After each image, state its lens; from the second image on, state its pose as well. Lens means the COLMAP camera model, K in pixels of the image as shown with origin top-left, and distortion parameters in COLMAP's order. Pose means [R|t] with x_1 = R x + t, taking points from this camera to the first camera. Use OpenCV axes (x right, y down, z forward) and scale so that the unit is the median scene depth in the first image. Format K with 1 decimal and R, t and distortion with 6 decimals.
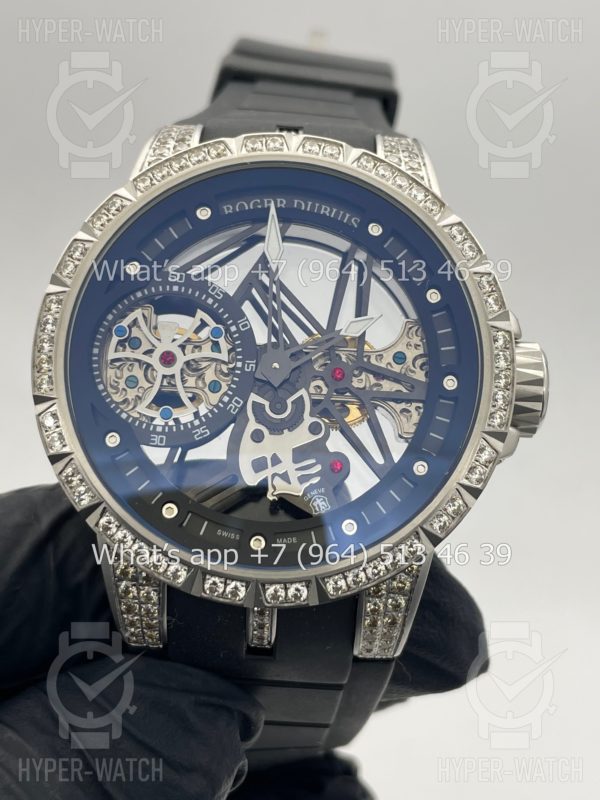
lens RADIAL K [[1265.4, 0, 300.0], [0, 1265.4, 400.0], [0, 0, 1]] dist [0.167232, 0.003945]
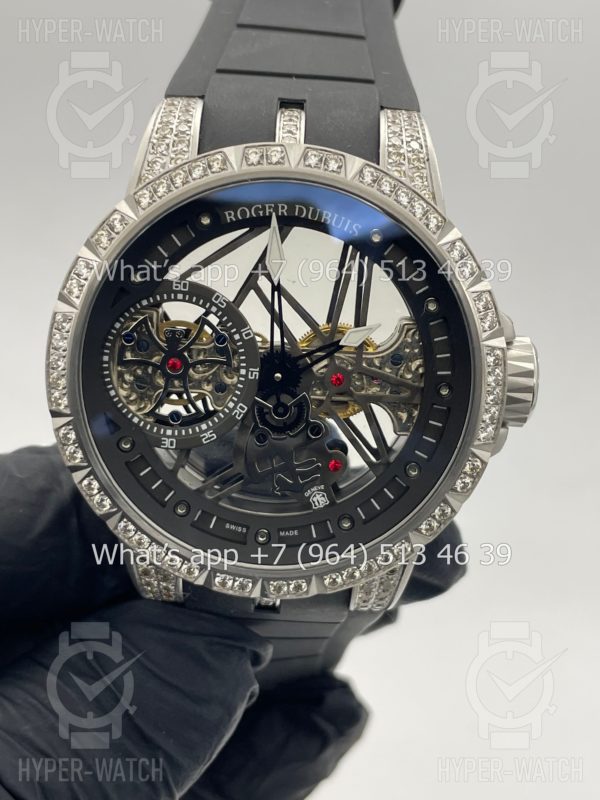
lens RADIAL K [[1265.4, 0, 300.0], [0, 1265.4, 400.0], [0, 0, 1]] dist [0.167232, 0.003945]
pose [[0.999930, 0.002874, -0.011466, 0.011056], [0.001326, 0.936614, 0.350361, -0.371274], [0.011746, -0.350352, 0.936544, 0.010950]]
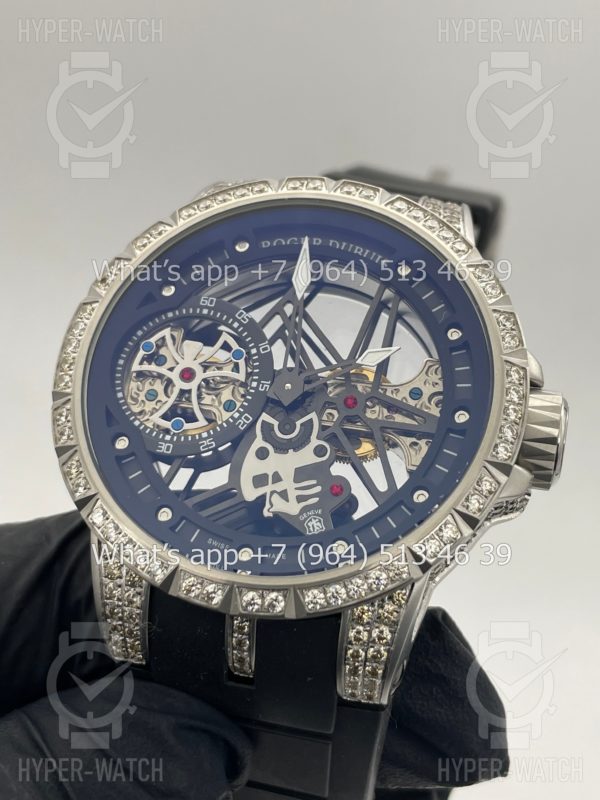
lens RADIAL K [[1265.4, 0, 300.0], [0, 1265.4, 400.0], [0, 0, 1]] dist [0.167232, 0.003945]
pose [[0.981630, 0.075201, -0.175351, 0.165292], [-0.111893, 0.971315, -0.209827, 0.191349], [0.154542, 0.225593, 0.961886, 0.035265]]
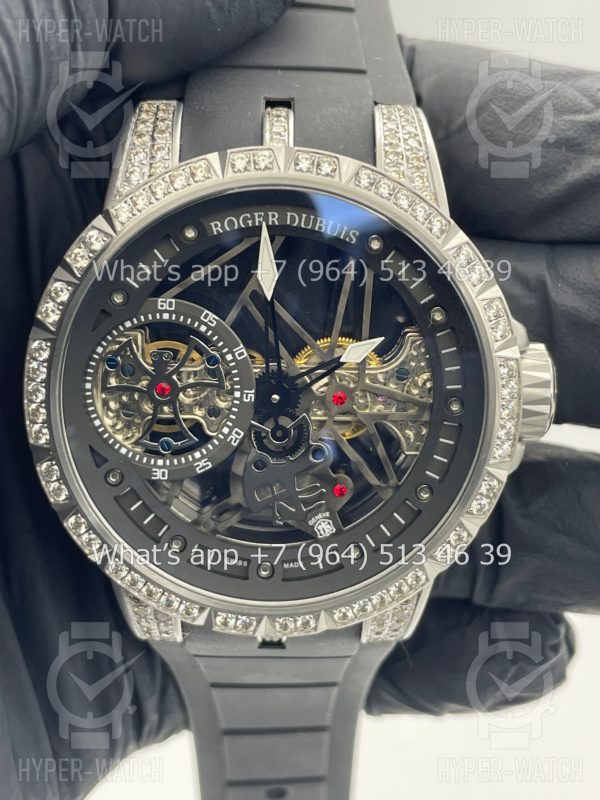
lens RADIAL K [[1265.4, 0, 300.0], [0, 1265.4, 400.0], [0, 0, 1]] dist [0.167232, 0.003945]
pose [[0.999300, -0.037408, 0.000028, -0.000244], [0.034864, 0.931612, 0.361778, -0.371661], [-0.013559, -0.361524, 0.932264, 0.092064]]
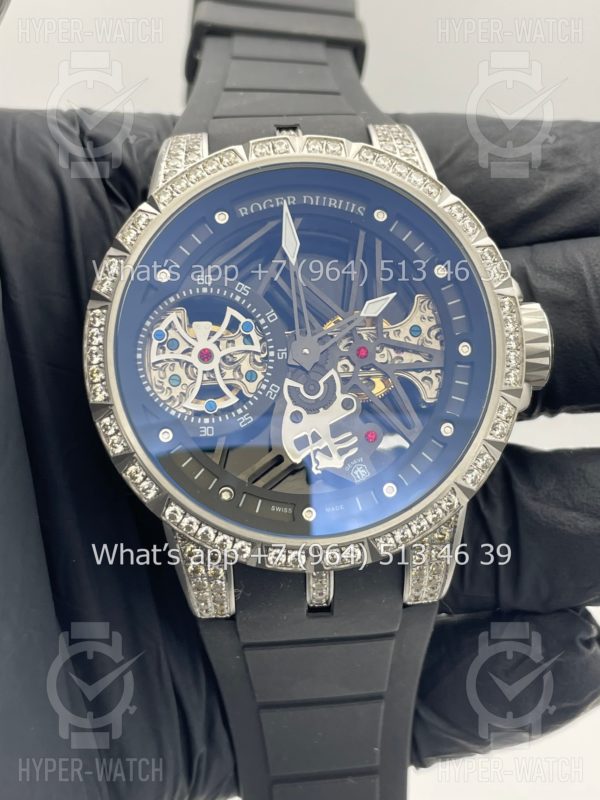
lens RADIAL K [[1265.4, 0, 300.0], [0, 1265.4, 400.0], [0, 0, 1]] dist [0.167232, 0.003945]
pose [[0.992591, -0.113166, 0.044244, -0.076263], [0.110996, 0.992624, 0.048757, -0.038765], [-0.049435, -0.043485, 0.997830, -0.090448]]
